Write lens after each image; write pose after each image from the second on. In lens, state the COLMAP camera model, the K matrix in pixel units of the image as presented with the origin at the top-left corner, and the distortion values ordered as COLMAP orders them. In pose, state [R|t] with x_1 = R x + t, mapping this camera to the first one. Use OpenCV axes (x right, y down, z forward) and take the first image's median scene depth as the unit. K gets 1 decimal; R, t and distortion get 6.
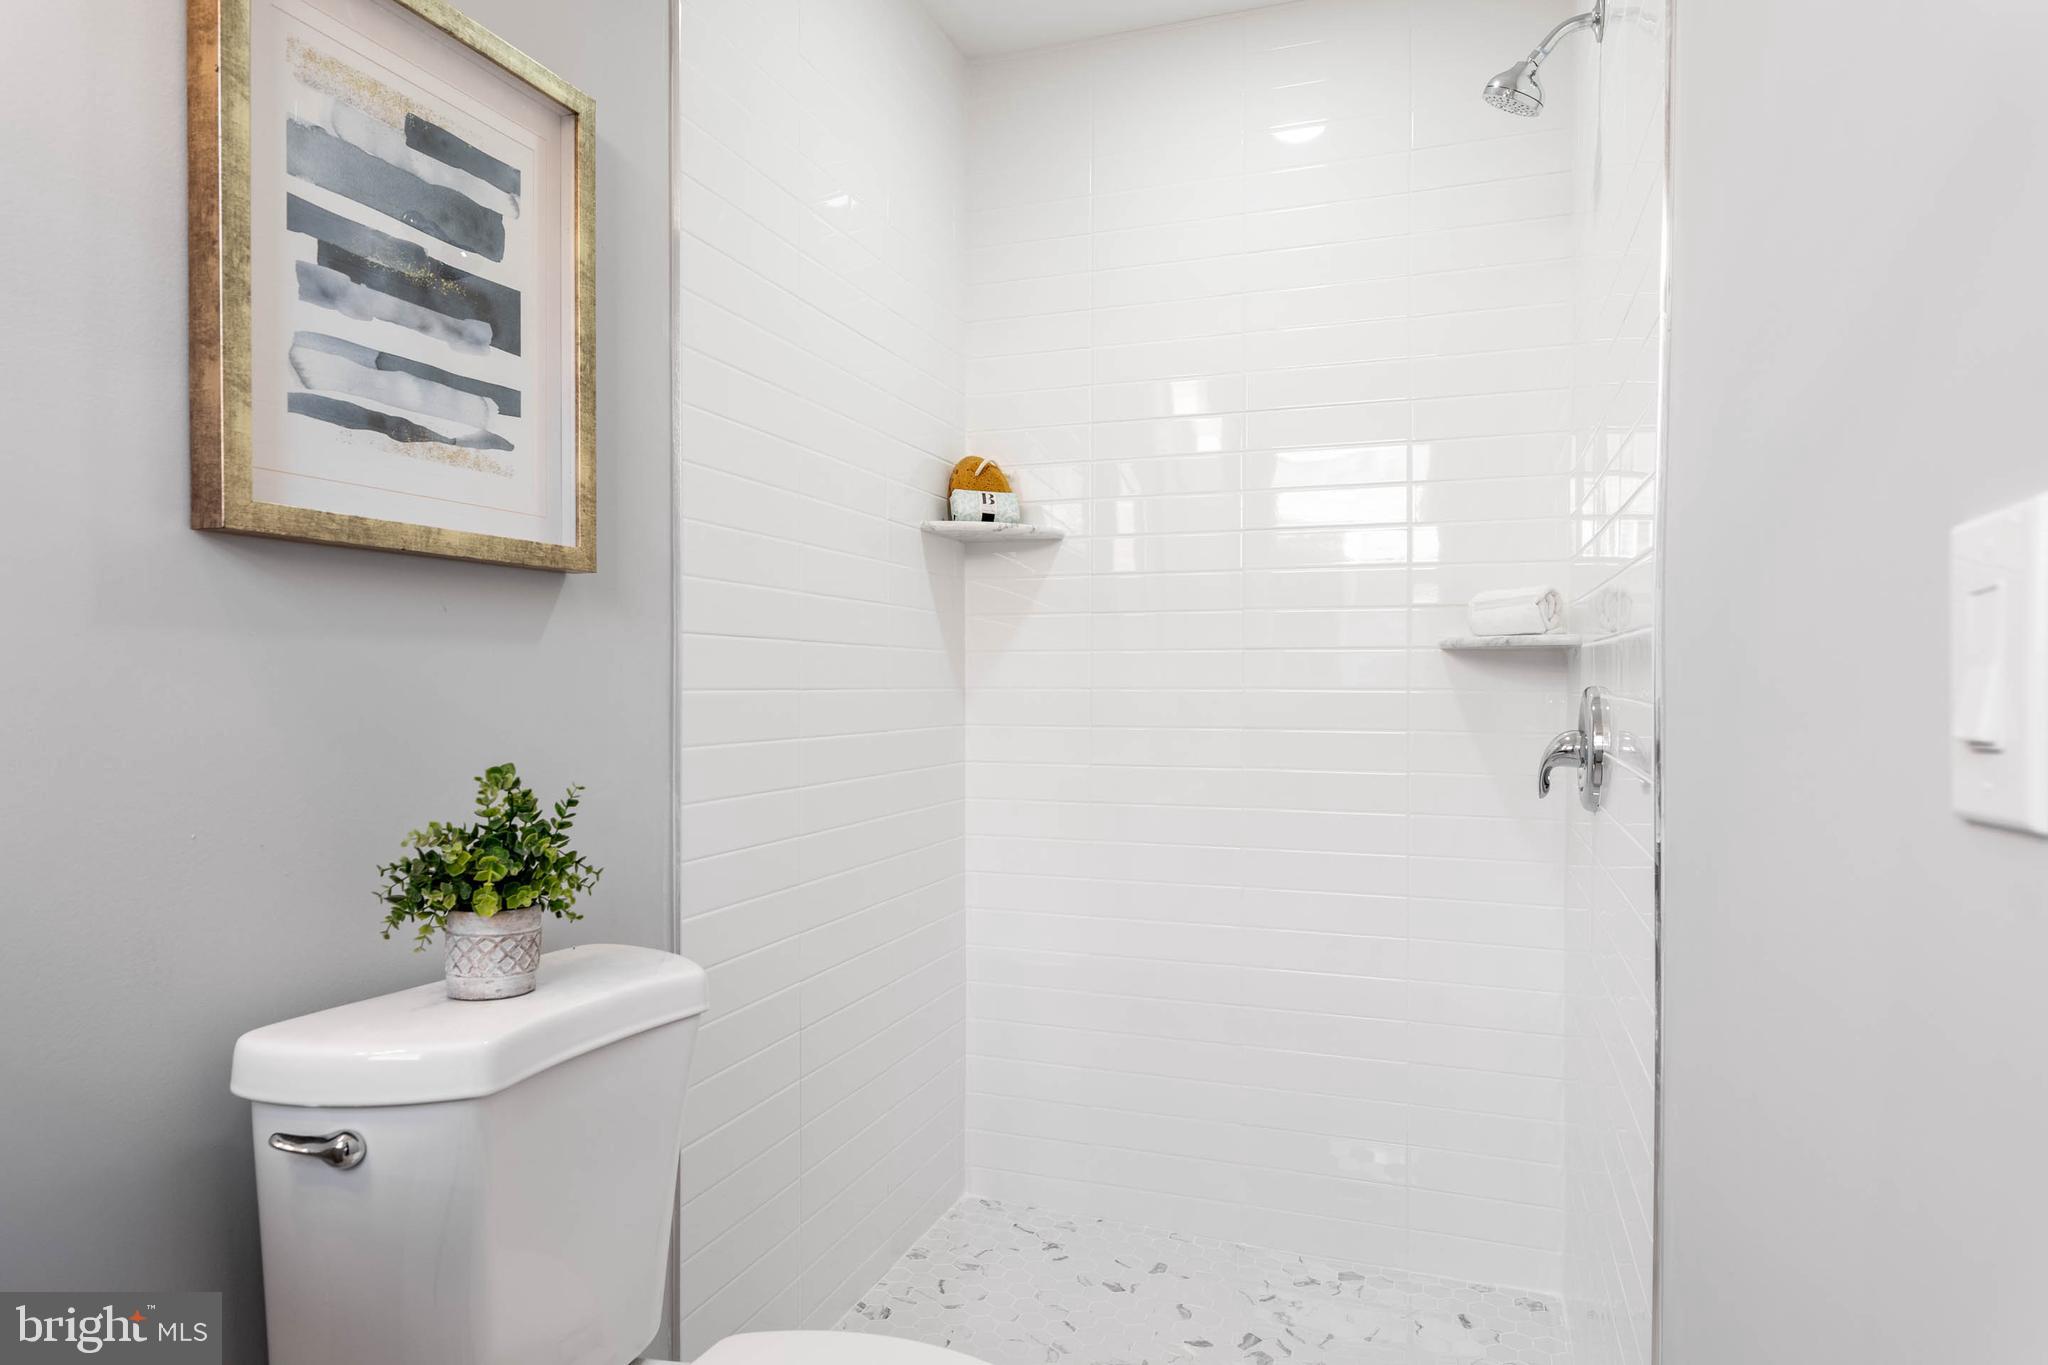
lens RADIAL K [[1193.8, 0, 1027.4], [0, 1193.8, 686.7], [0, 0, 1]] dist [0.002471, -0.002424]
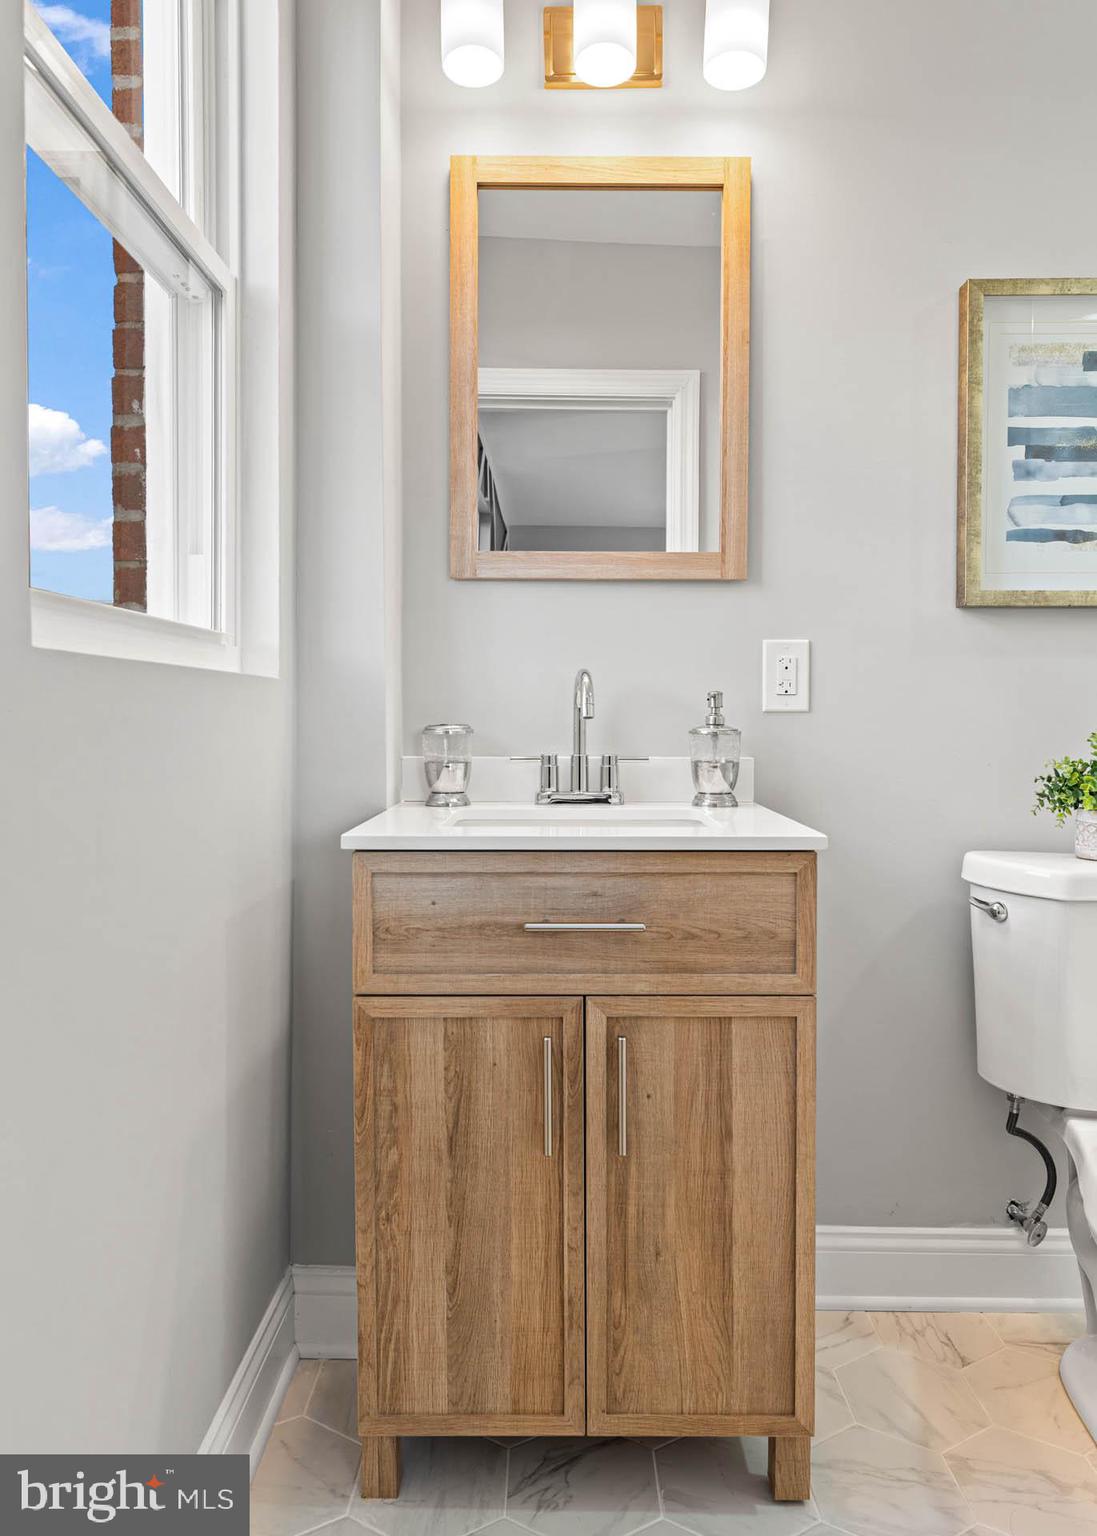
lens RADIAL K [[958.7, 0, 543.4], [0, 958.7, 763.2], [0, 0, 1]] dist [0.009521, -0.000960]
pose [[0.326007, 0.035150, -0.944714, 0.614695], [-0.010900, 0.999382, 0.033423, 0.084552], [0.945304, -0.000599, 0.326189, -0.215262]]
